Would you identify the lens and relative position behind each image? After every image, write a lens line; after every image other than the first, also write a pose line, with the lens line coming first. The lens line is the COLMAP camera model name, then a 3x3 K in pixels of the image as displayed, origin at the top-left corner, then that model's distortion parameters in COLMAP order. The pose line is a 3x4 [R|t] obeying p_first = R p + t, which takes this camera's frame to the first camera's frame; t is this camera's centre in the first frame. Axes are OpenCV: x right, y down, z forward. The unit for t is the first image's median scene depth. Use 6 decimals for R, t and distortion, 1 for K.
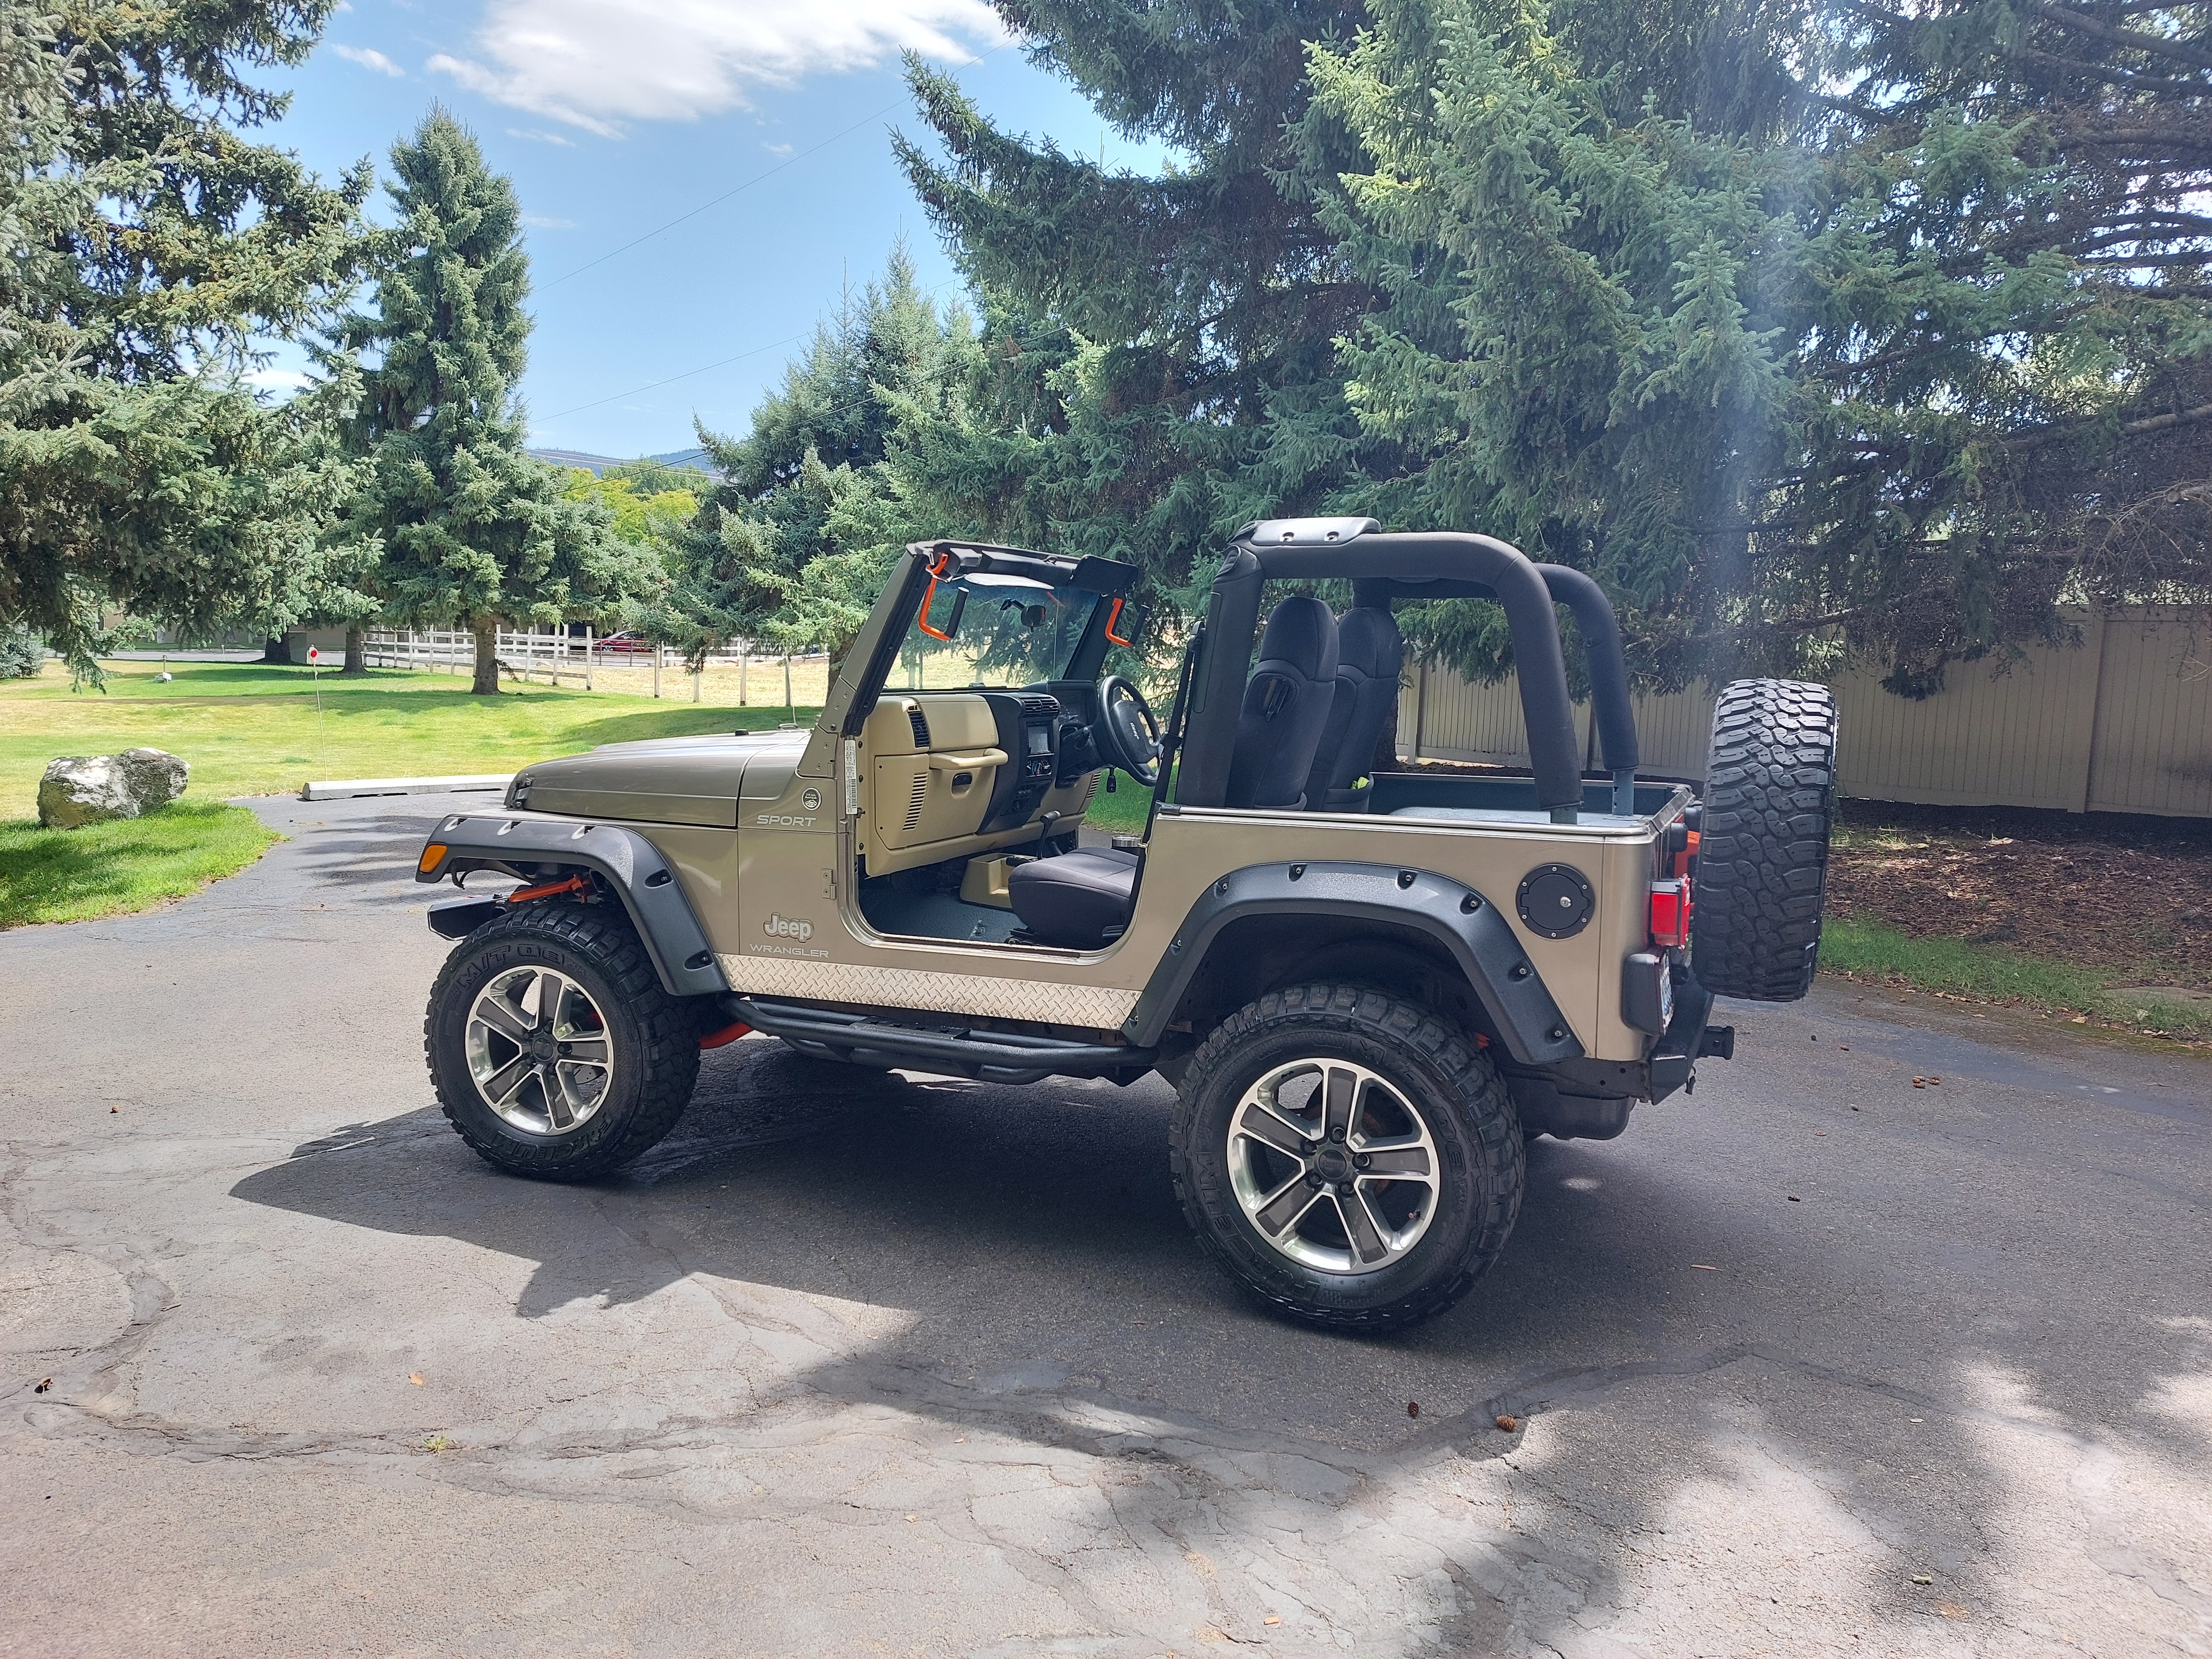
lens RADIAL K [[1581.9, 0, 1118.3], [0, 1581.9, 819.3], [0, 0, 1]] dist [0.041340, -0.031804]
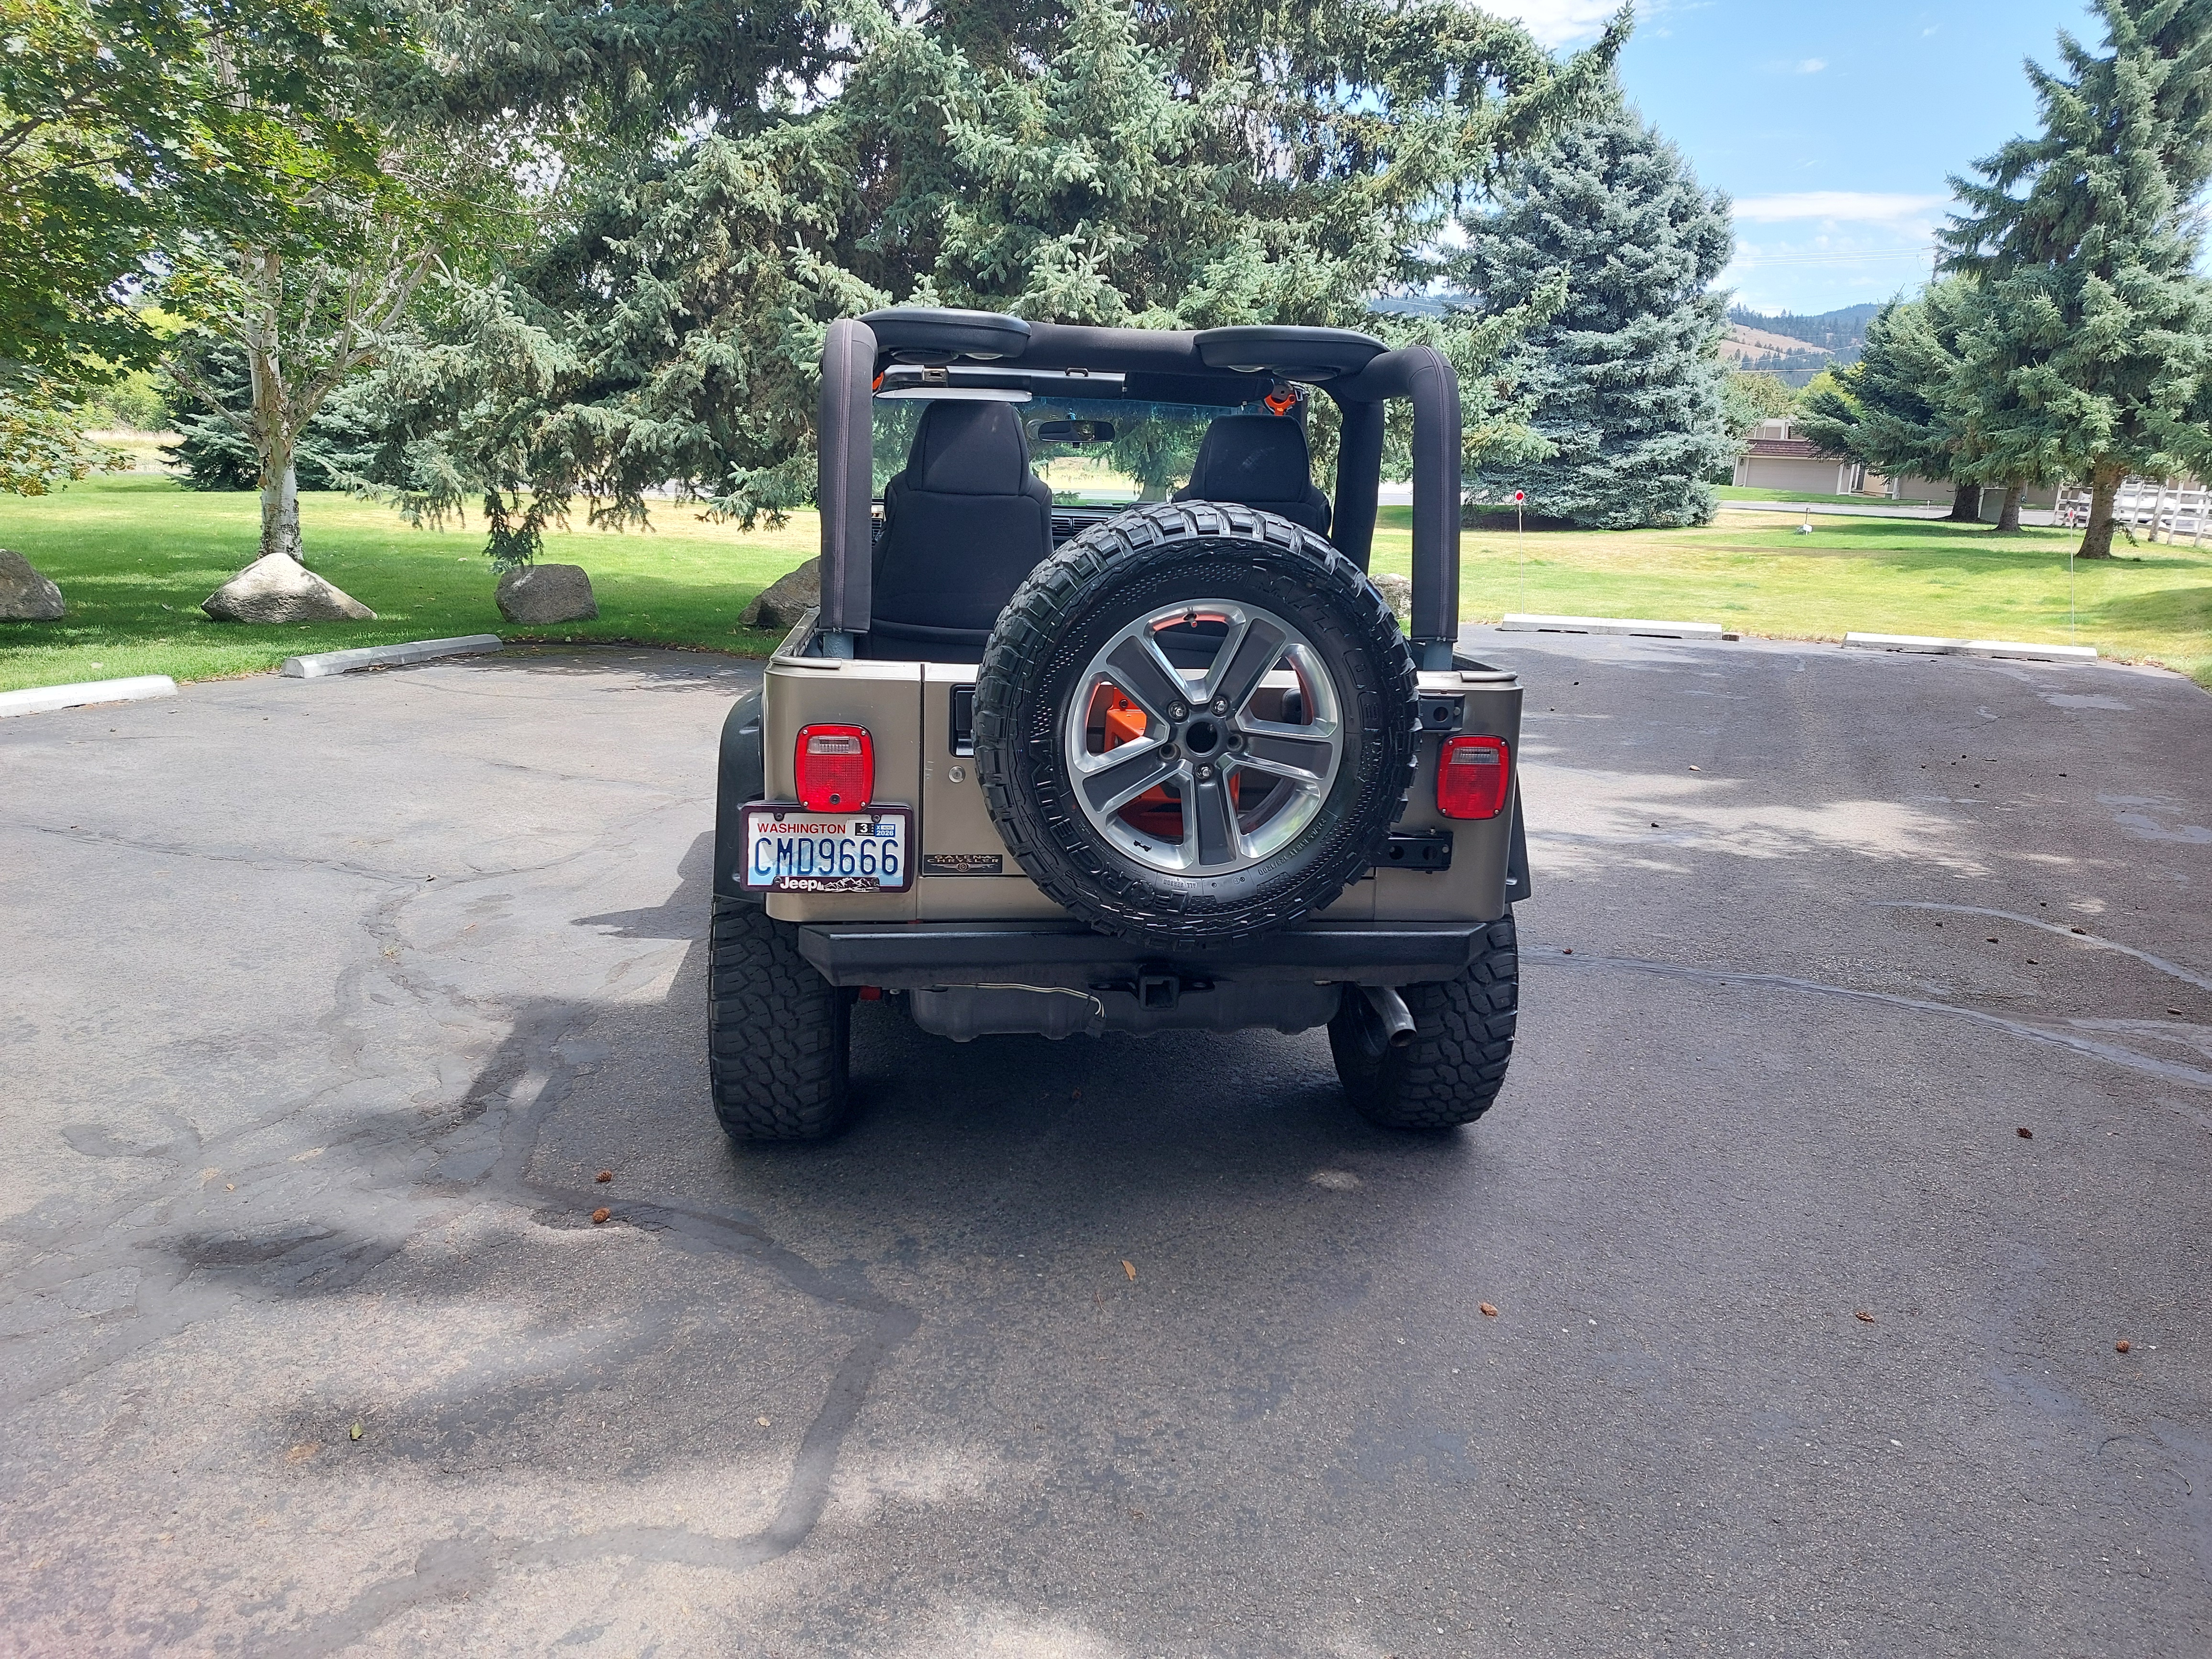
lens RADIAL K [[1581.9, 0, 1092.4], [0, 1581.9, 813.4], [0, 0, 1]] dist [0.041340, -0.031804]
pose [[0.513779, 0.184392, -0.837873, 0.101373], [-0.115001, 0.982618, 0.145728, -0.004773], [0.850180, 0.021484, 0.526054, 0.061085]]
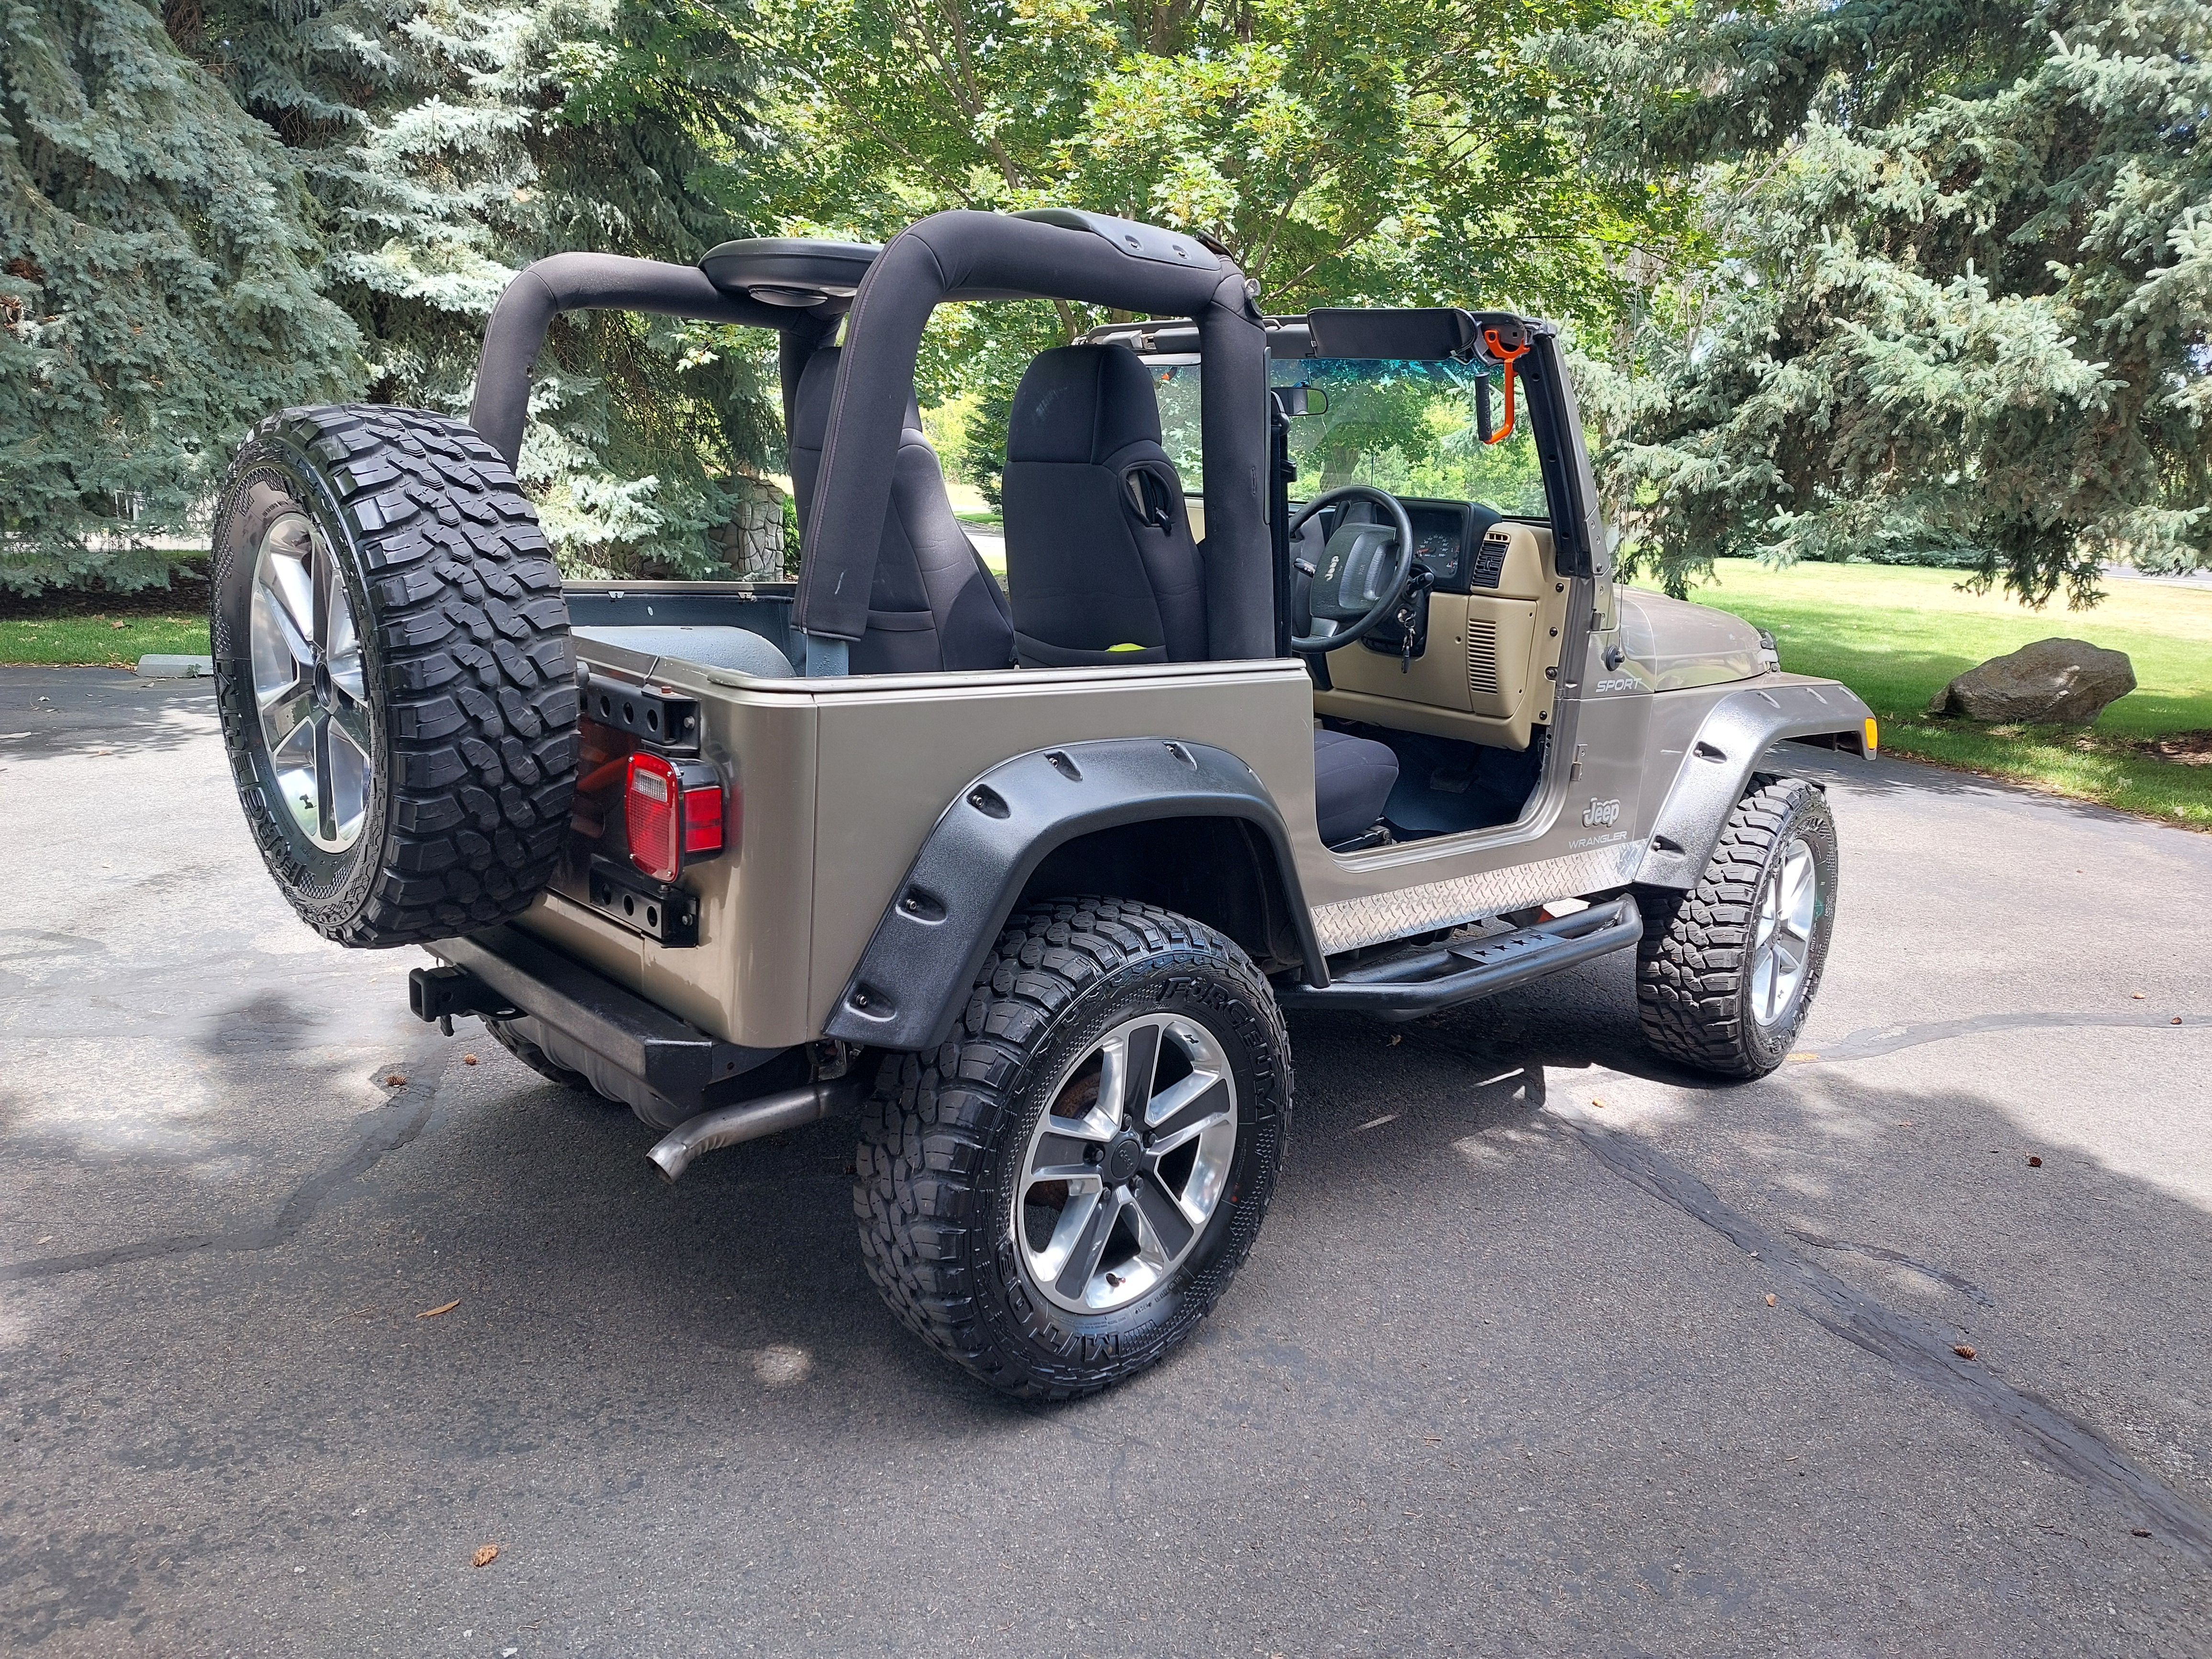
lens RADIAL K [[1581.9, 0, 1119.5], [0, 1581.9, 819.8], [0, 0, 1]] dist [0.041340, -0.031804]
pose [[-0.378885, 0.161532, -0.911237, 0.088388], [-0.162790, 0.957663, 0.237448, -0.012831], [0.911013, 0.238306, -0.336548, 0.152015]]
